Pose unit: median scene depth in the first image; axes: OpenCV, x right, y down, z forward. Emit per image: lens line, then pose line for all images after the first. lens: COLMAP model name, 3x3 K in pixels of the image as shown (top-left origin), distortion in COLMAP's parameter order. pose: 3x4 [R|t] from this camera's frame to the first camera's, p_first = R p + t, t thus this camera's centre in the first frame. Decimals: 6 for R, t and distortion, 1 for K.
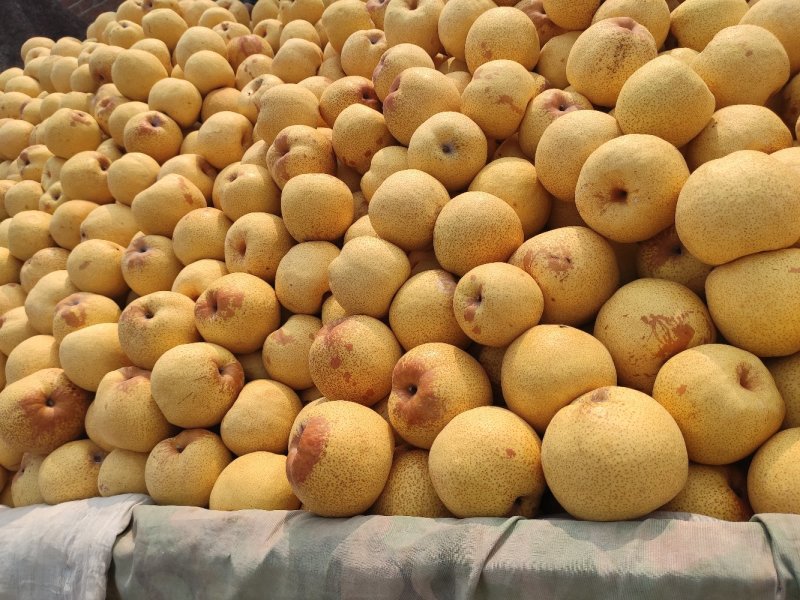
lens RADIAL K [[595.4, 0, 396.8], [0, 595.4, 298.3], [0, 0, 1]] dist [0.068943, -0.138007]
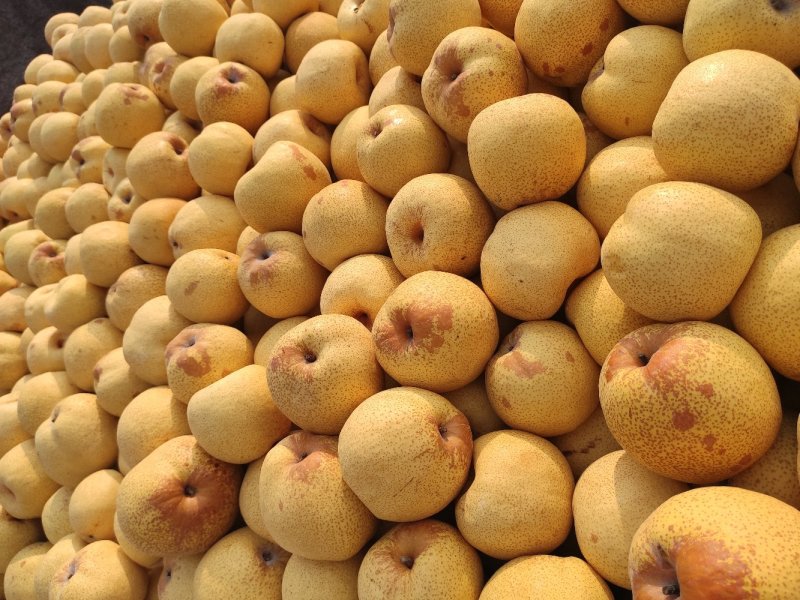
lens RADIAL K [[595.4, 0, 396.8], [0, 595.4, 298.3], [0, 0, 1]] dist [0.068943, -0.138007]
pose [[0.982386, -0.155490, -0.103632, -0.198402], [0.165033, 0.982090, 0.090904, -0.067922], [0.087641, -0.106406, 0.990453, 0.295218]]
